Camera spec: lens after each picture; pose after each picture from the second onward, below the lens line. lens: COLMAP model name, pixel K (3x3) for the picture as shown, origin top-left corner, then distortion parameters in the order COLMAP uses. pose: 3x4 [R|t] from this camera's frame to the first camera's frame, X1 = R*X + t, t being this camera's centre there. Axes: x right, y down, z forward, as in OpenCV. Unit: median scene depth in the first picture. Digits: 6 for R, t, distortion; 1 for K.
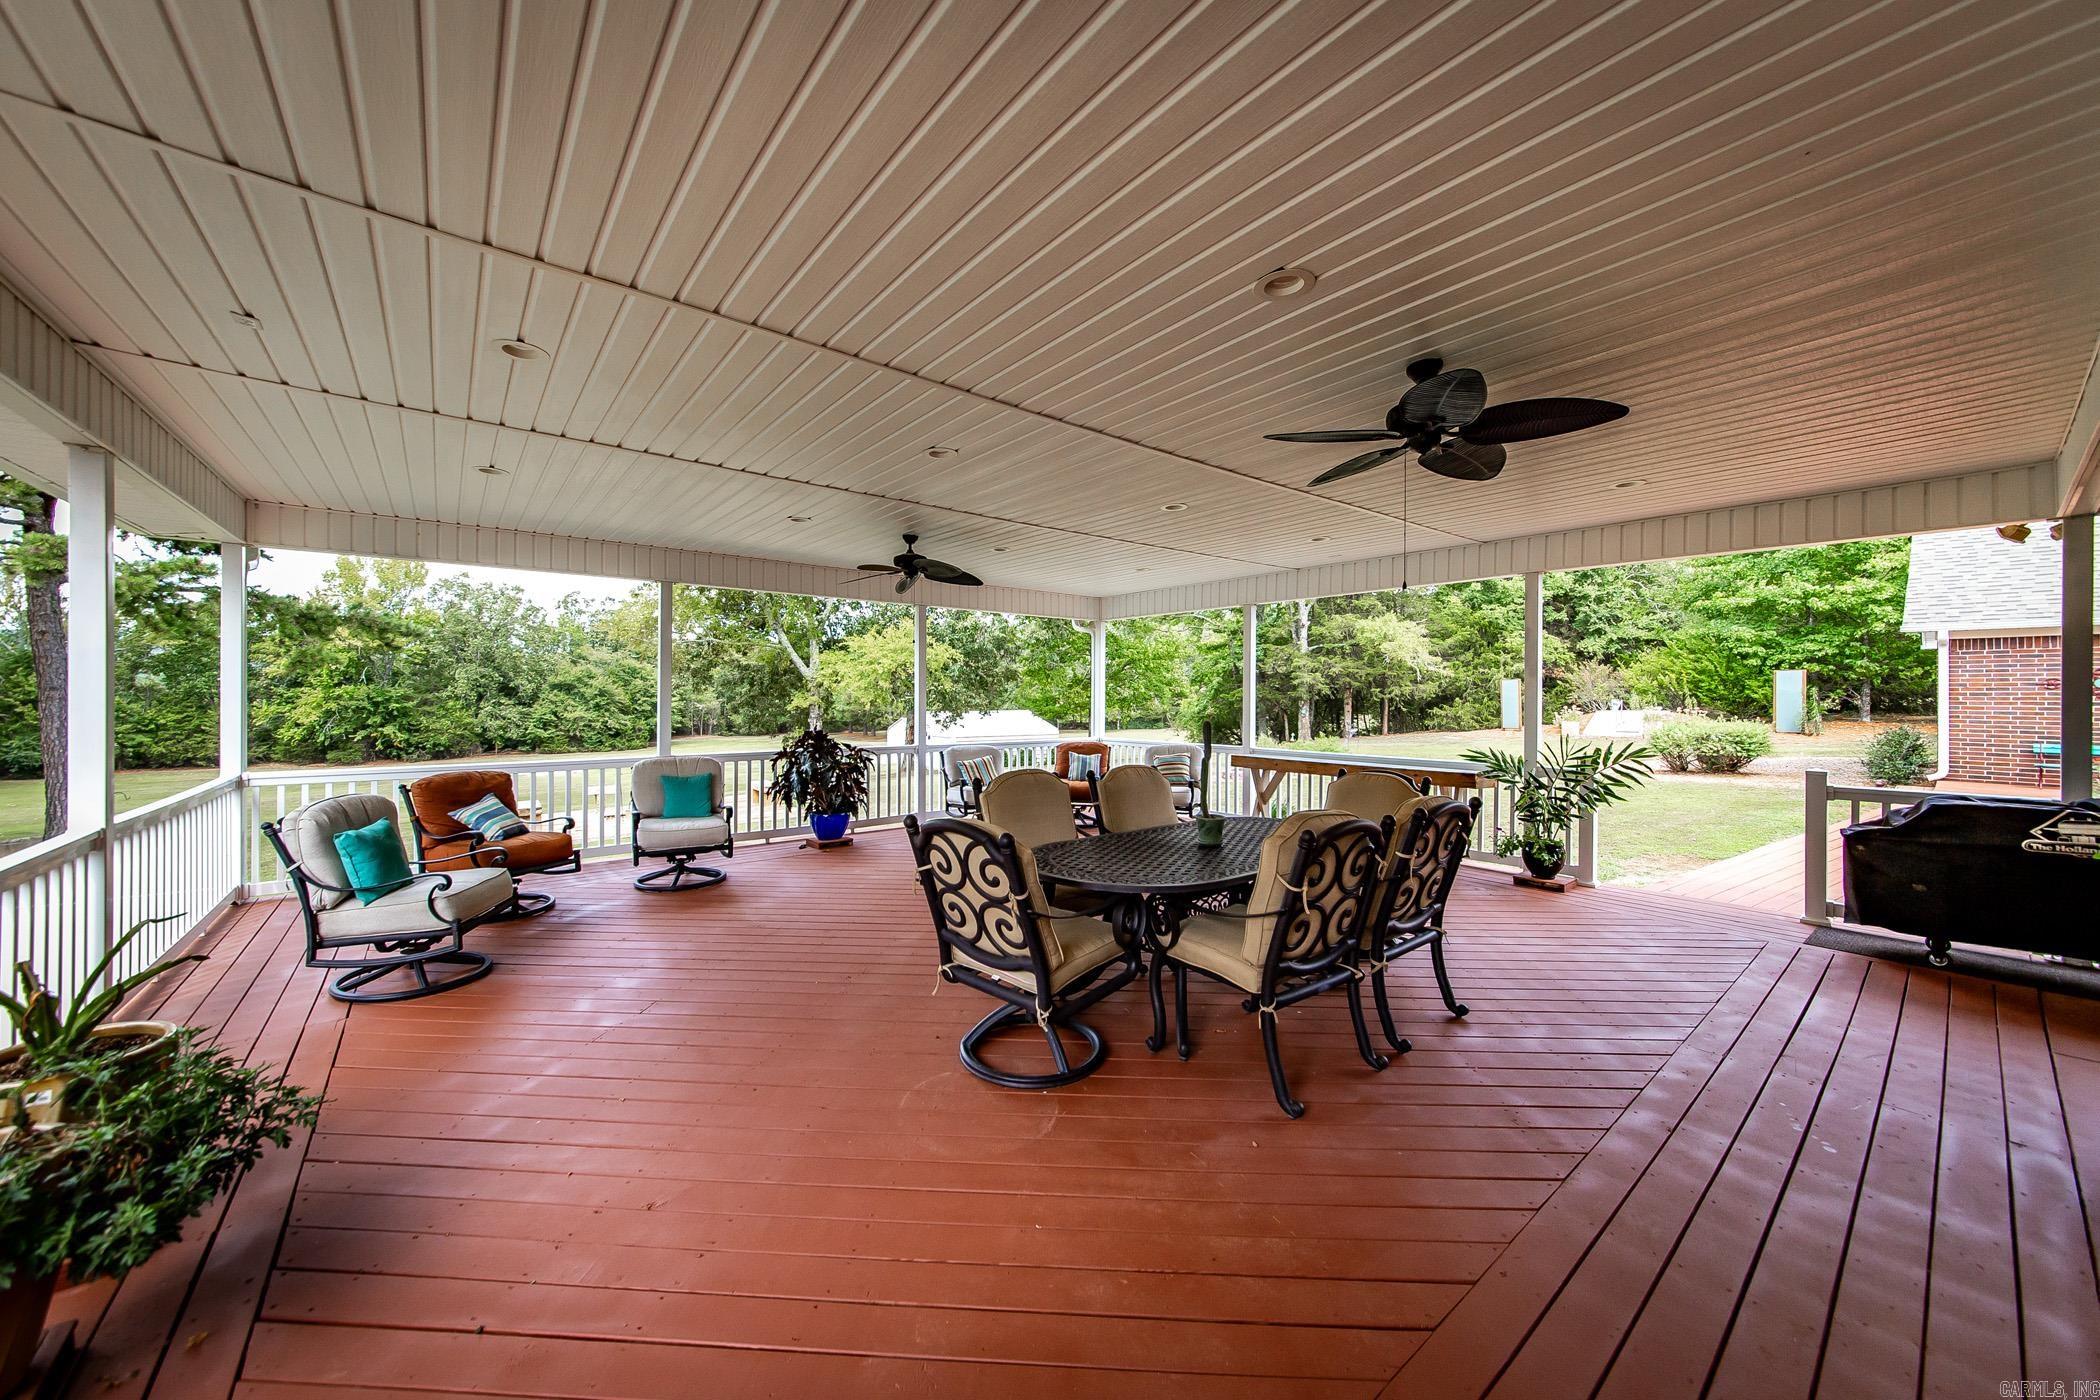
lens RADIAL K [[748.0, 0, 1050.2], [0, 748.0, 699.8], [0, 0, 1]] dist [-0.000098, 0.000898]
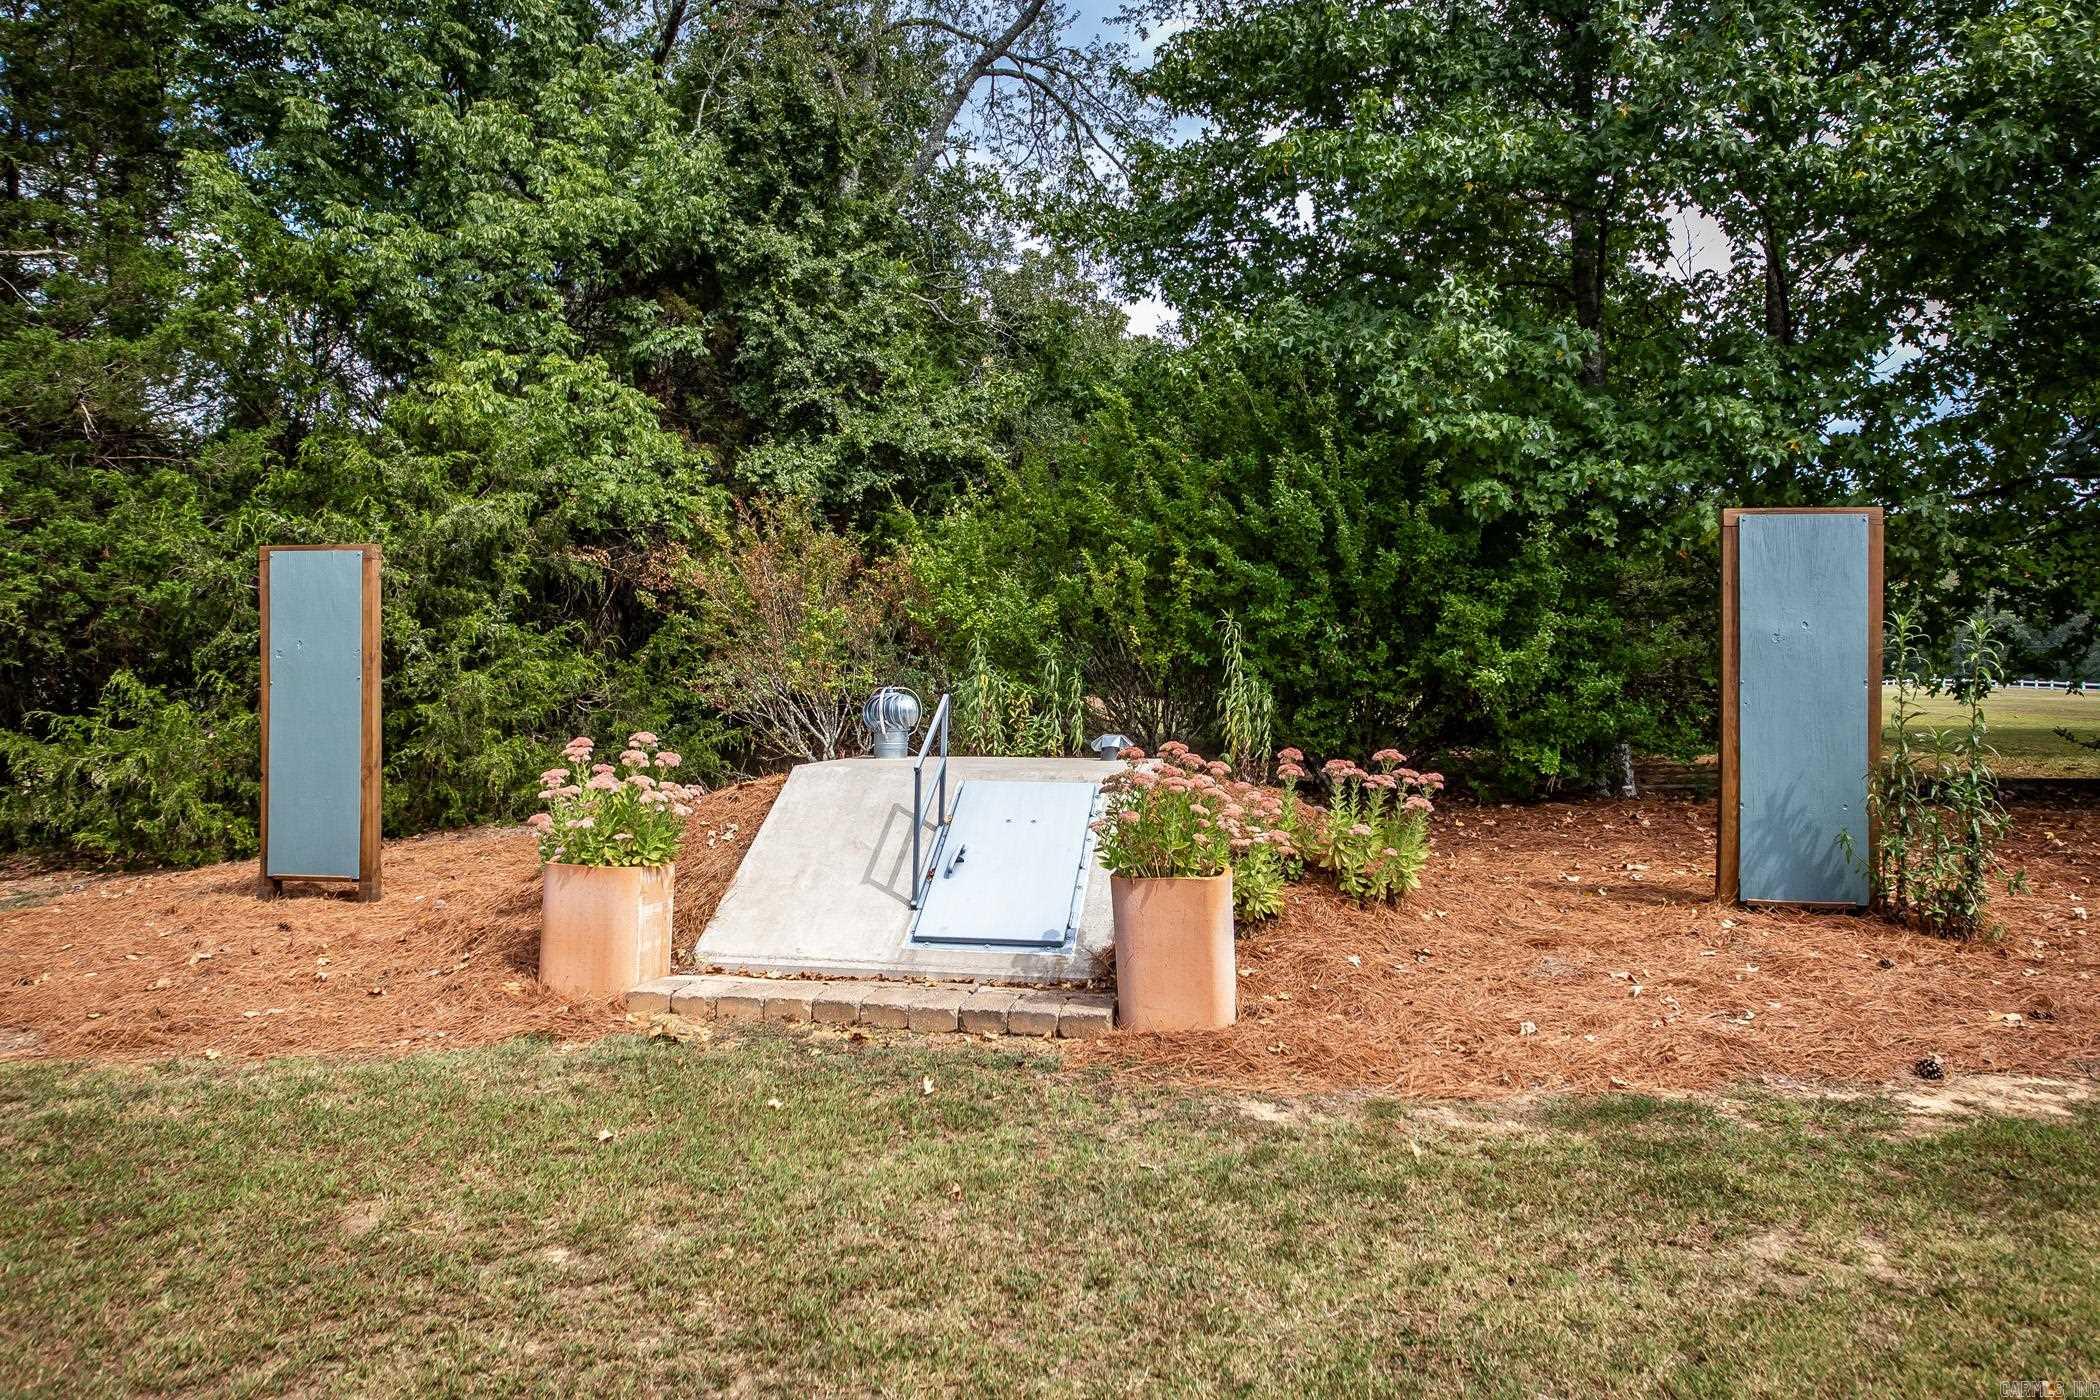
lens RADIAL K [[1475.3, 0, 1050.0], [0, 1475.3, 701.1], [0, 0, 1]] dist [0.005806, -0.004857]
pose [[0.695232, 0.012625, 0.718674, 0.446481], [-0.012310, 0.999908, -0.005656, 0.003347], [-0.718680, -0.004914, 0.695324, 0.614501]]
